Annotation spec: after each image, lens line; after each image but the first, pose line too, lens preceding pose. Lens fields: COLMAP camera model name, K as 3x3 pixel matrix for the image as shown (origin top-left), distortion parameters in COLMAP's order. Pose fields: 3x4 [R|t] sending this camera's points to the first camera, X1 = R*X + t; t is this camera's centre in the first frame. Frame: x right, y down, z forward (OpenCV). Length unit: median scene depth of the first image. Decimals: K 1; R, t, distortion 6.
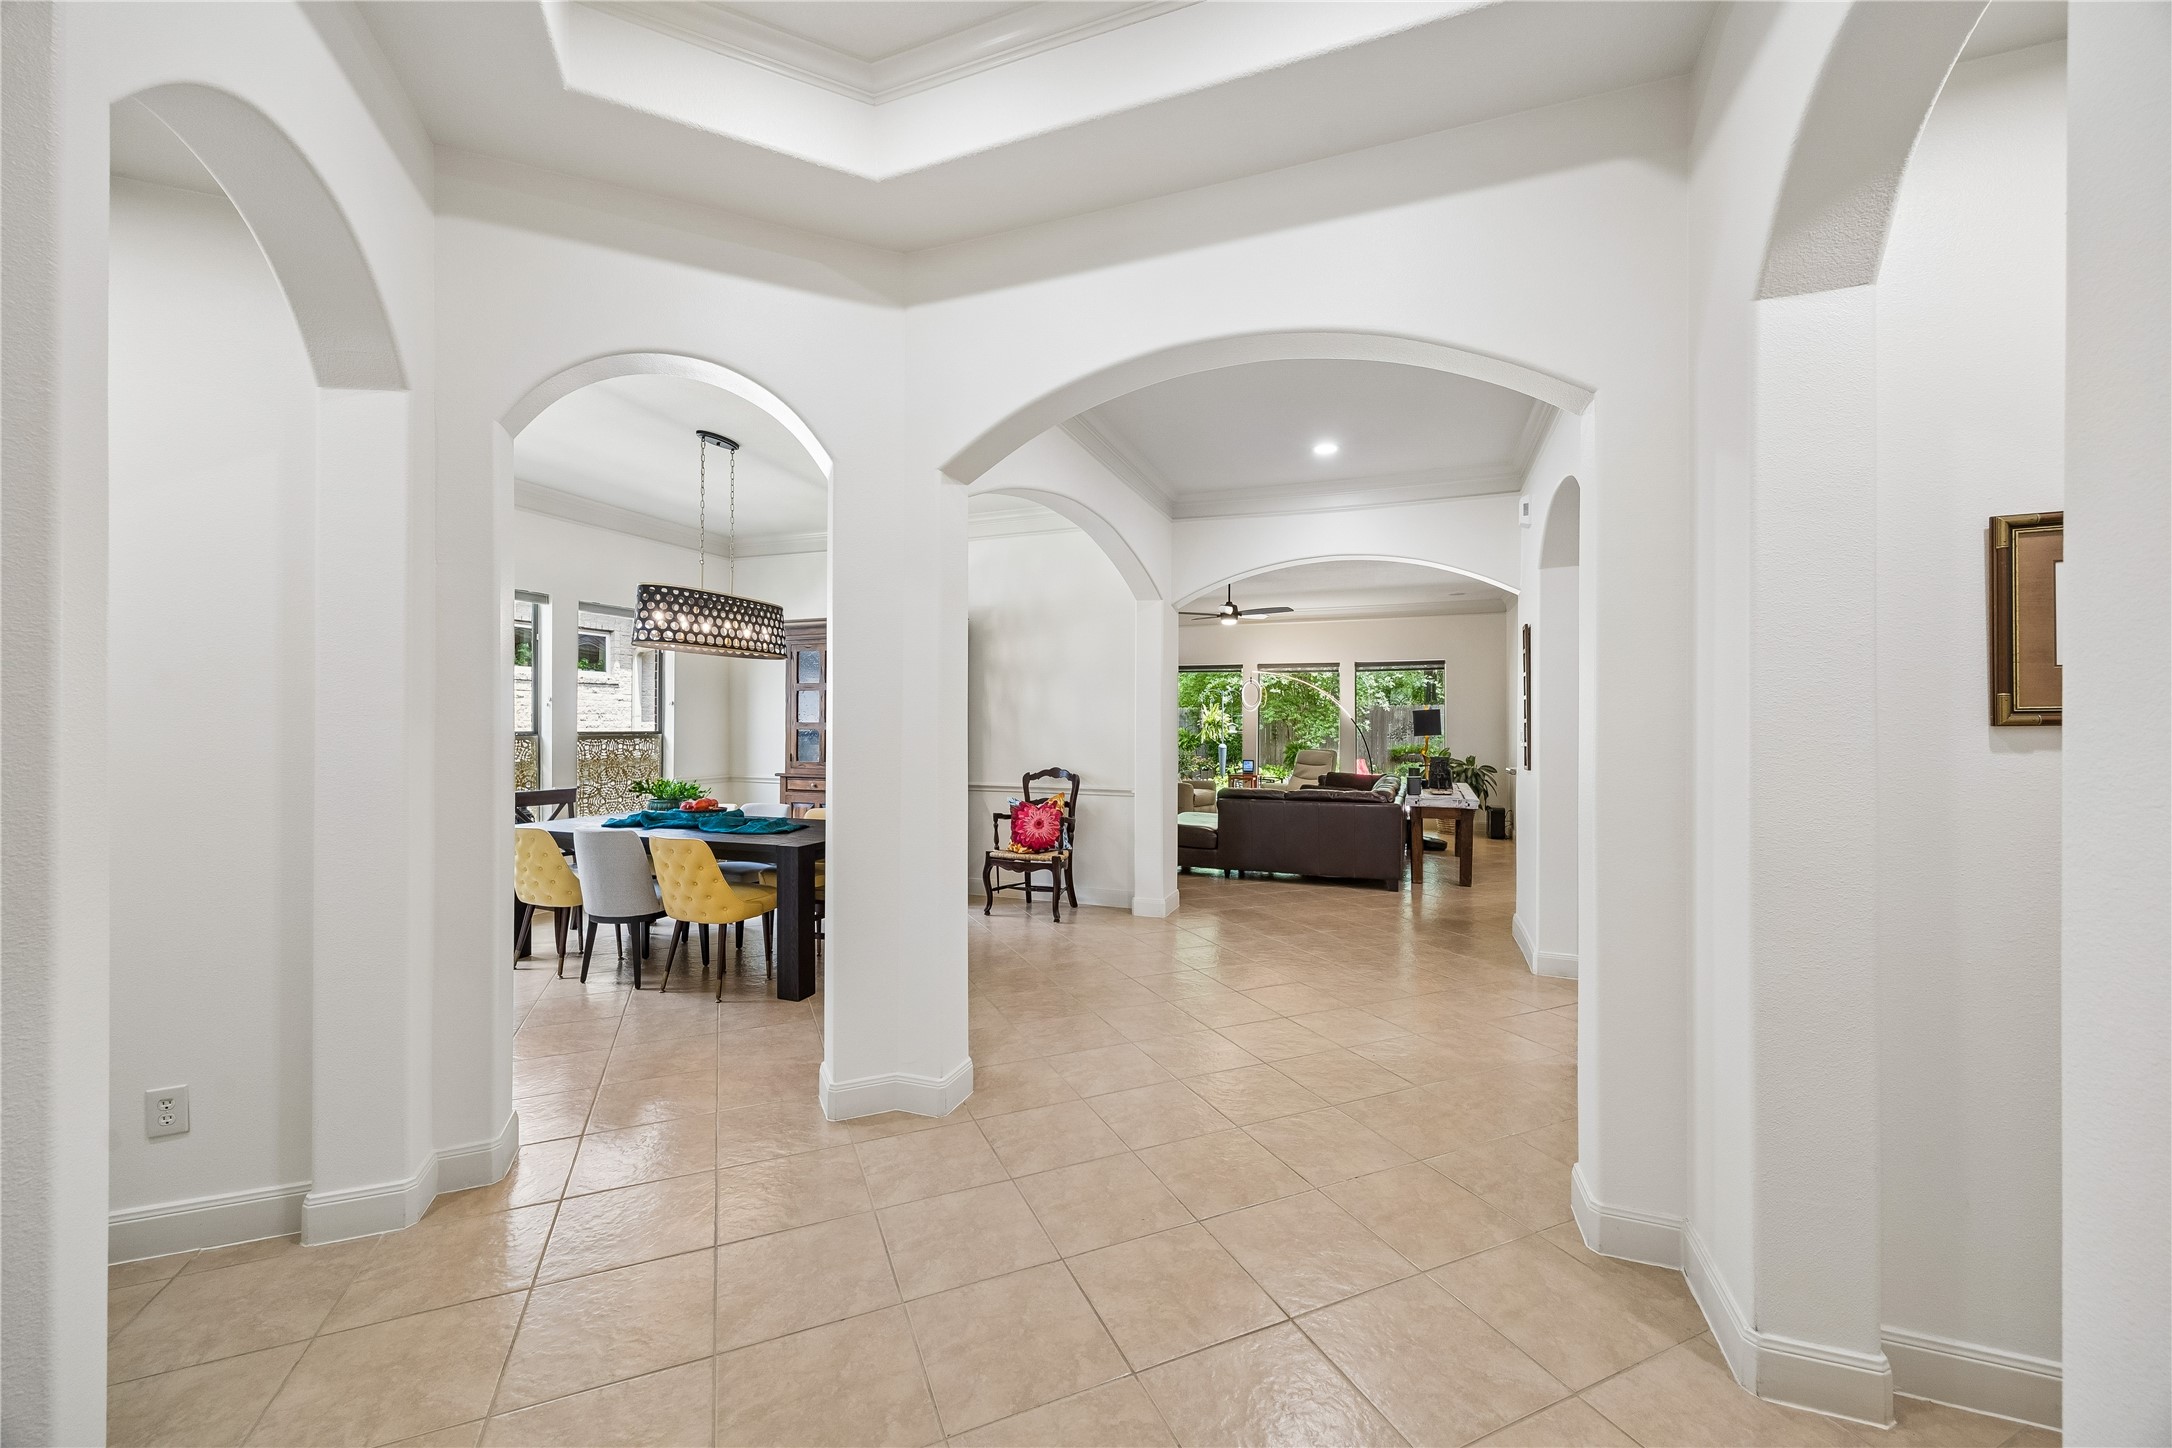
lens RADIAL K [[848.2, 0, 1086.0], [0, 848.2, 724.0], [0, 0, 1]] dist [0.001792, -0.000713]
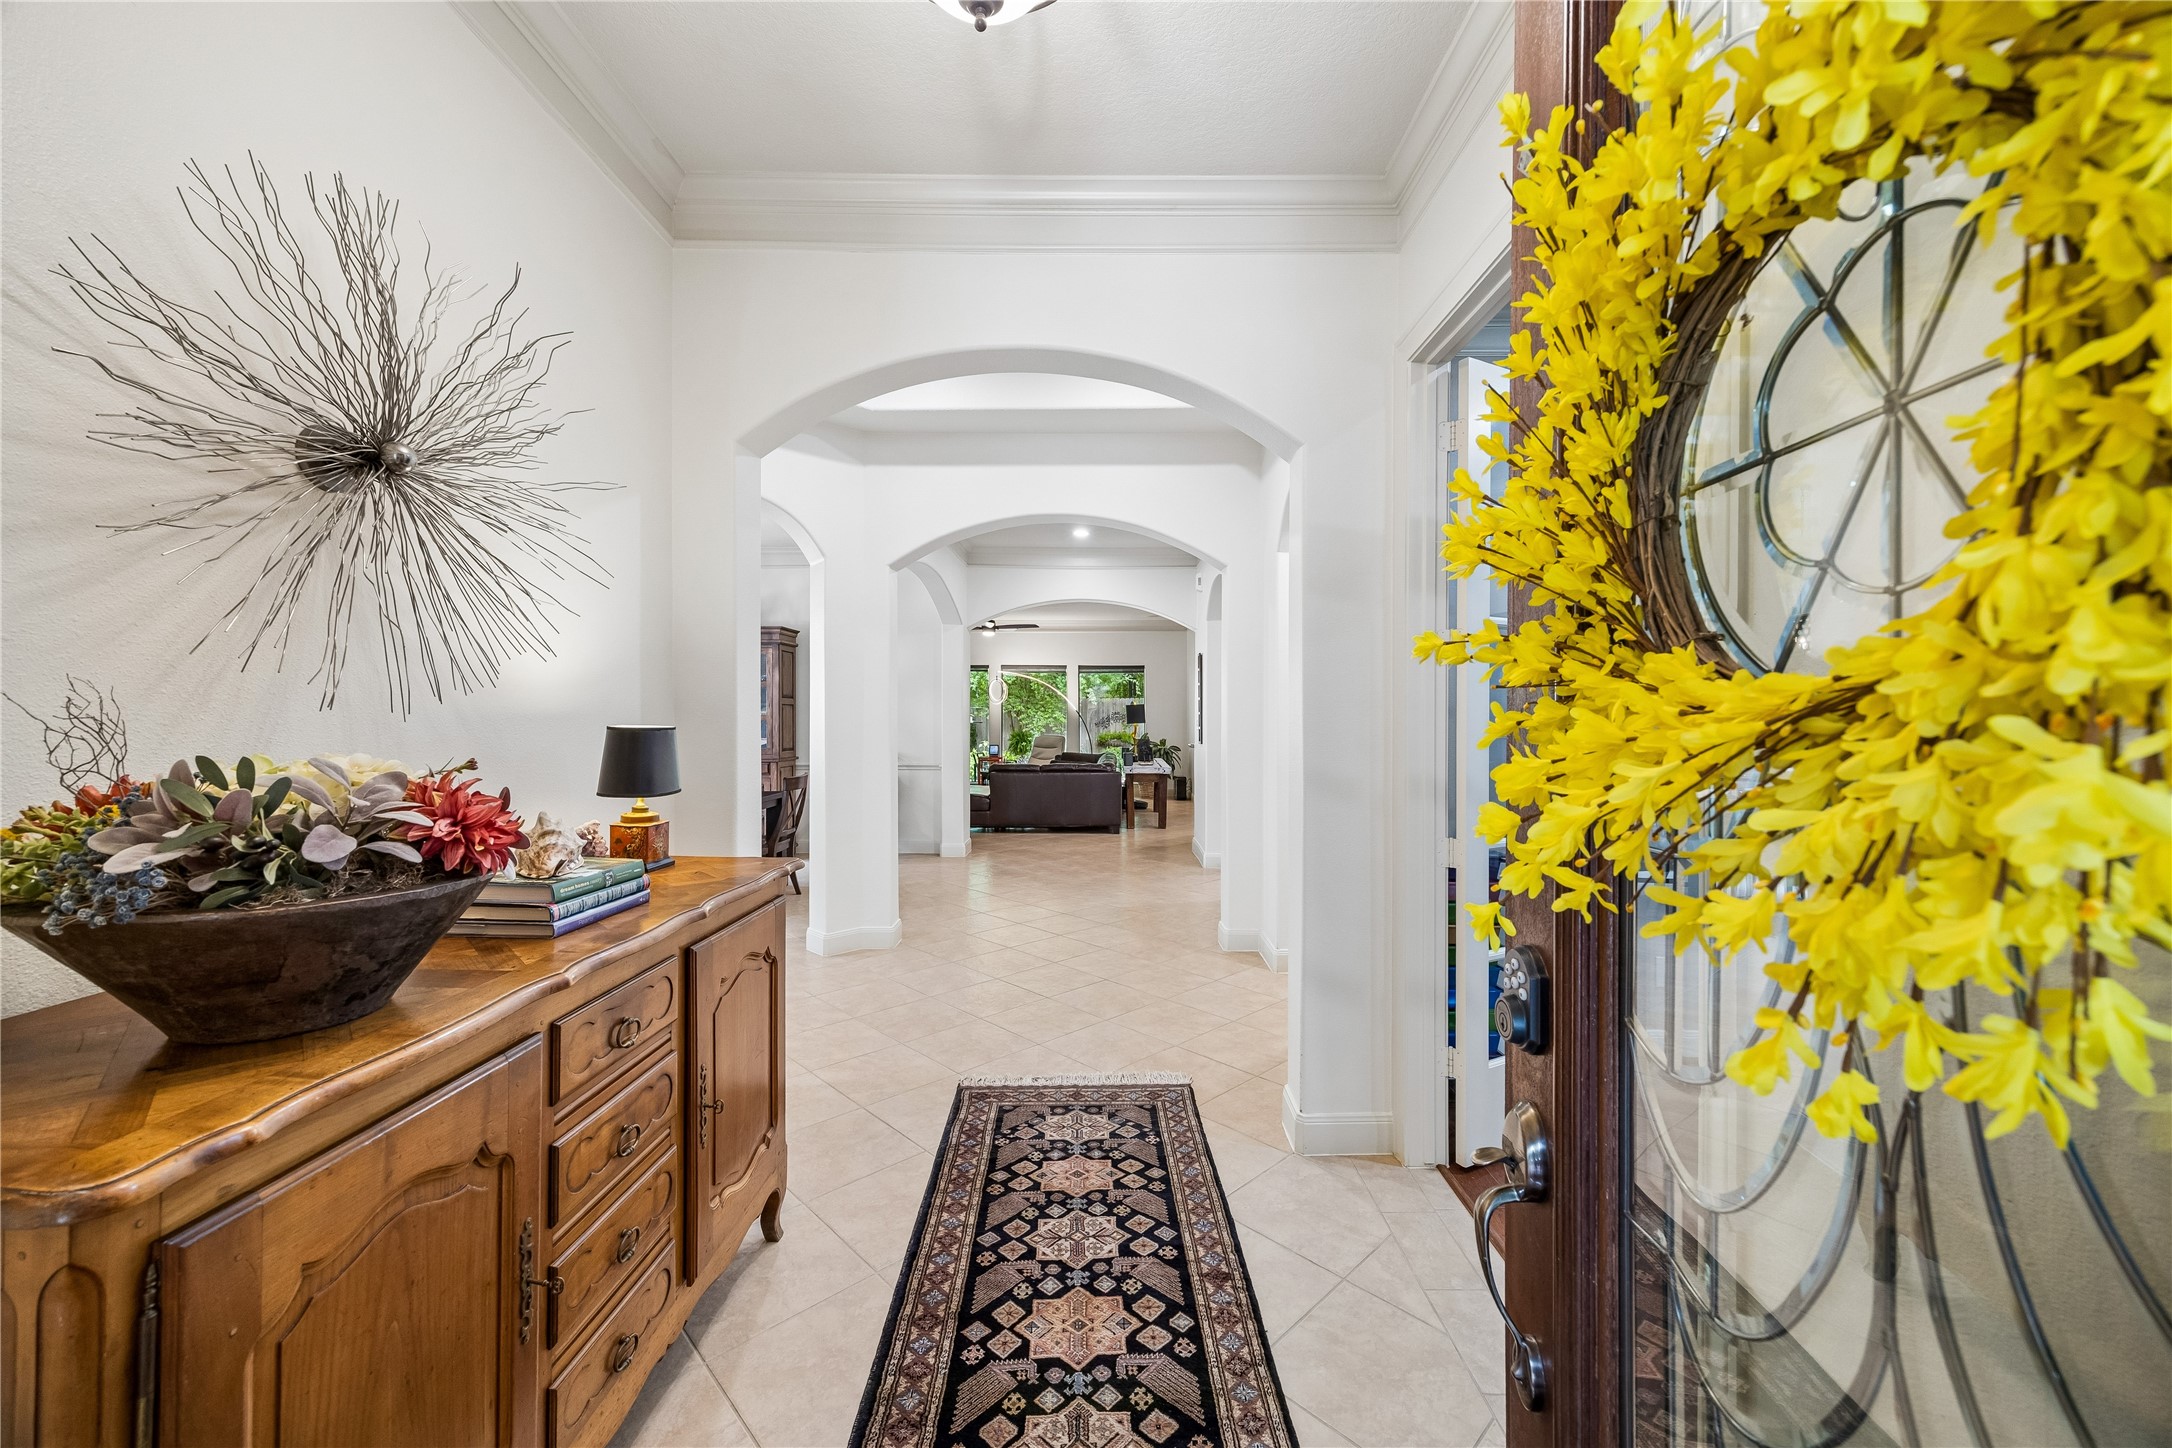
lens RADIAL K [[848.2, 0, 1086.0], [0, 848.2, 724.0], [0, 0, 1]] dist [0.001792, -0.000713]
pose [[0.941595, -0.007126, 0.336672, -0.125275], [0.003301, 0.999923, 0.011932, -0.001482], [-0.336731, -0.010124, 0.941546, -0.244189]]
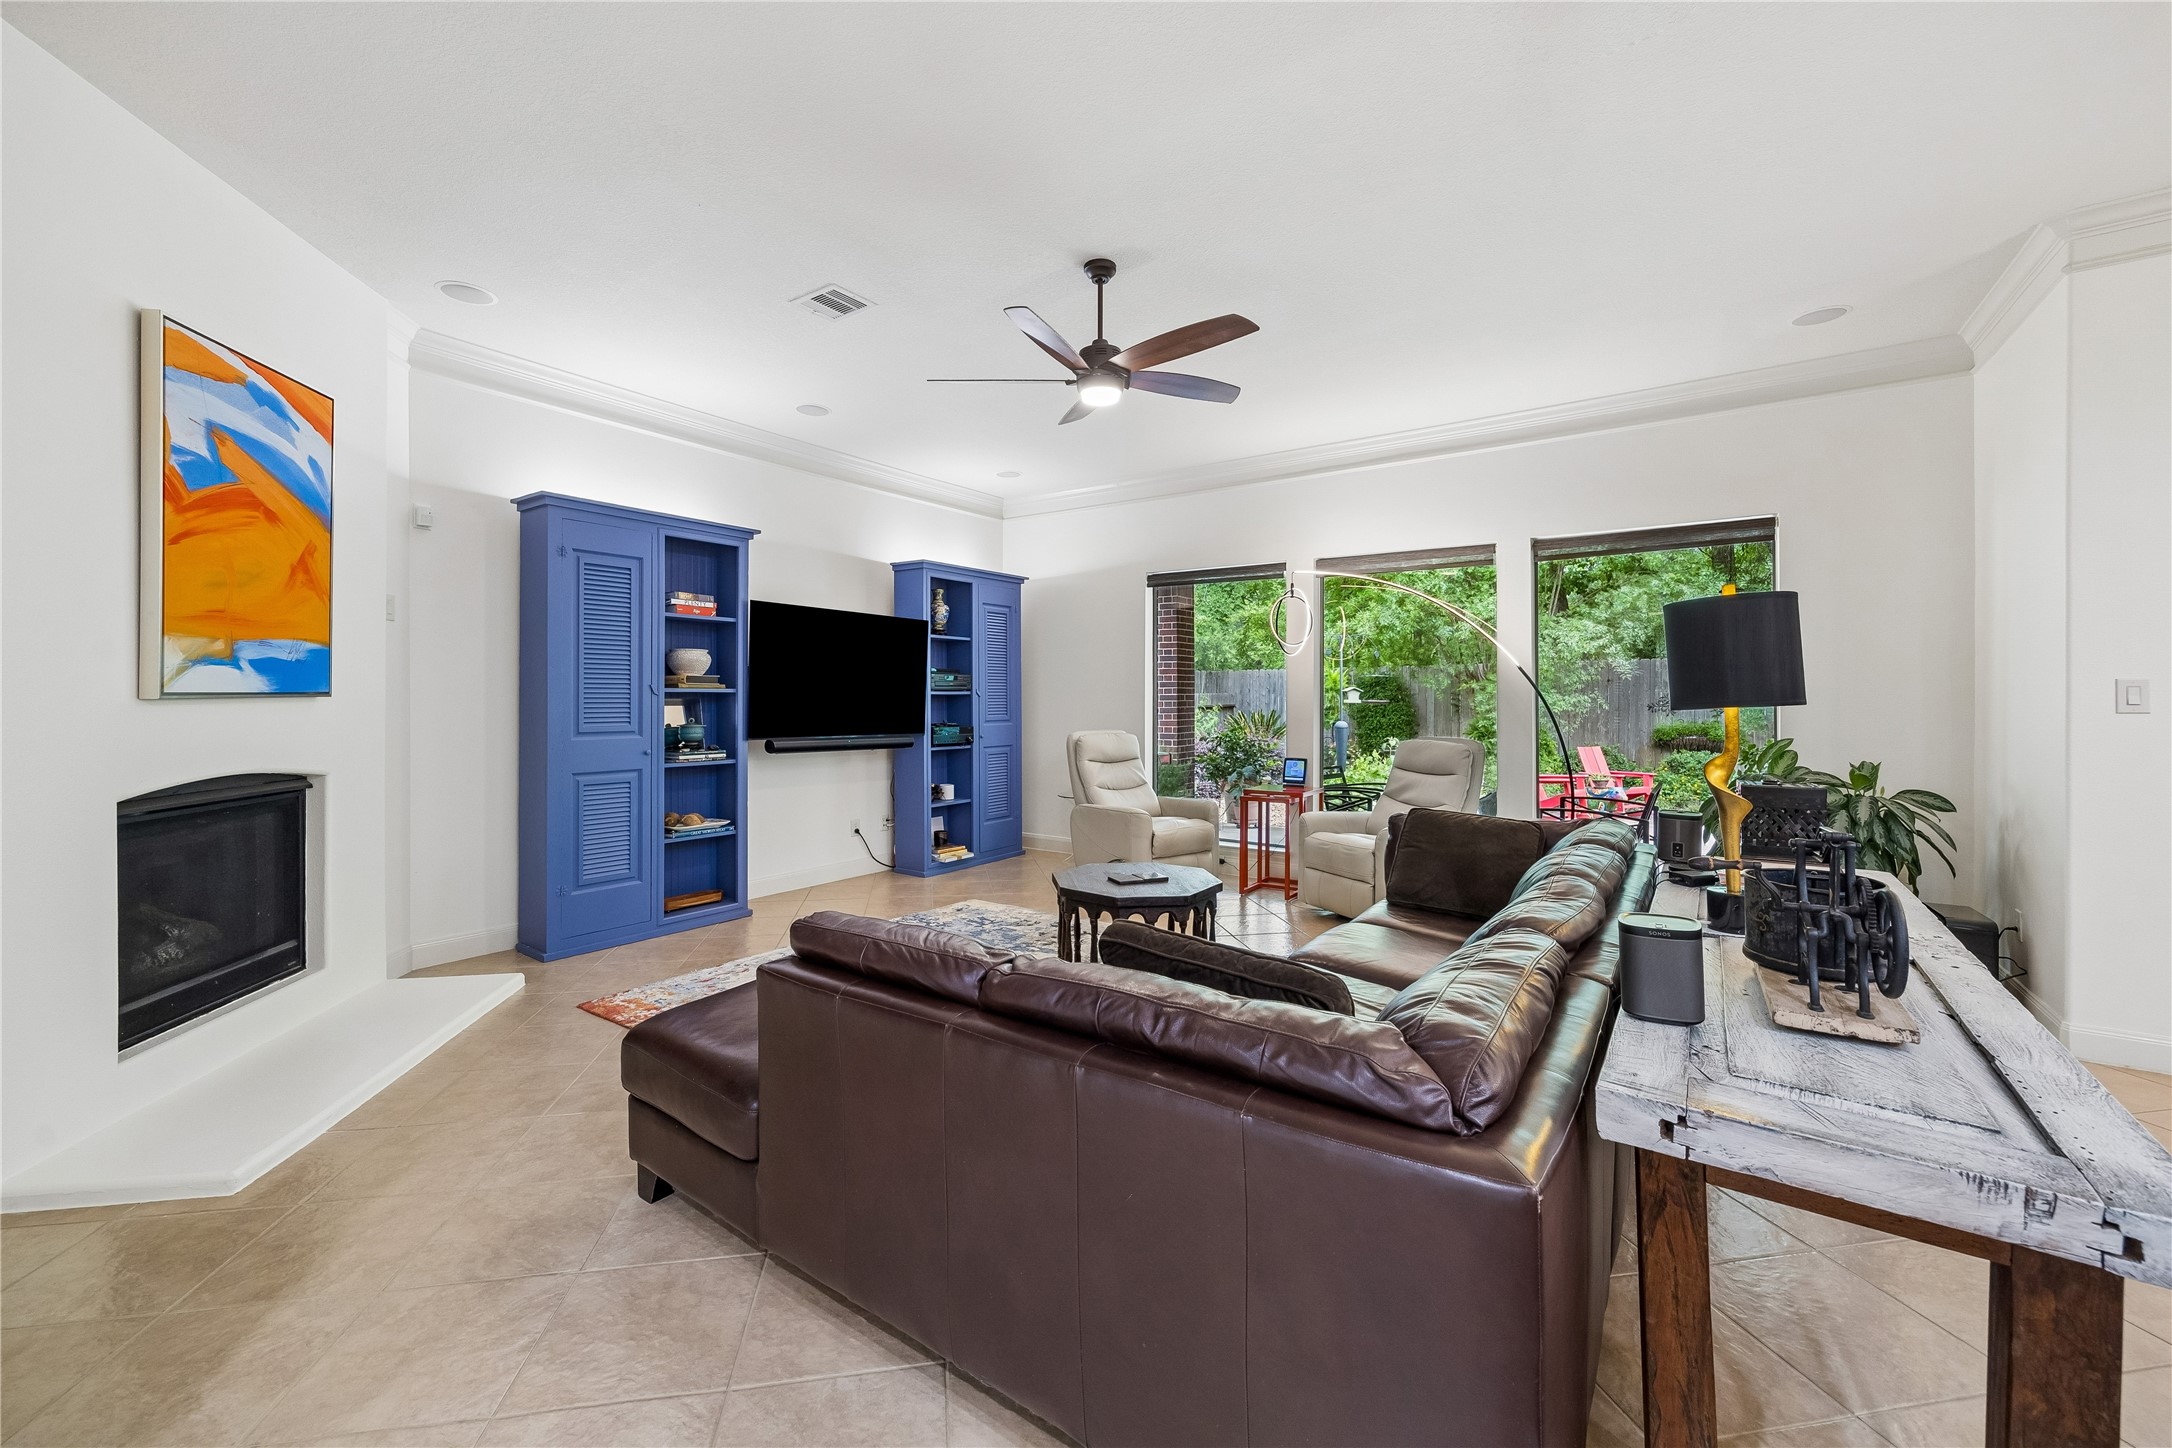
lens RADIAL K [[848.2, 0, 1086.0], [0, 848.2, 724.0], [0, 0, 1]] dist [0.001792, -0.000713]
pose [[0.967775, -0.002290, -0.251805, 0.282658], [0.009060, 0.999628, 0.025729, 0.011252], [0.251653, -0.027181, 0.967436, 0.717421]]
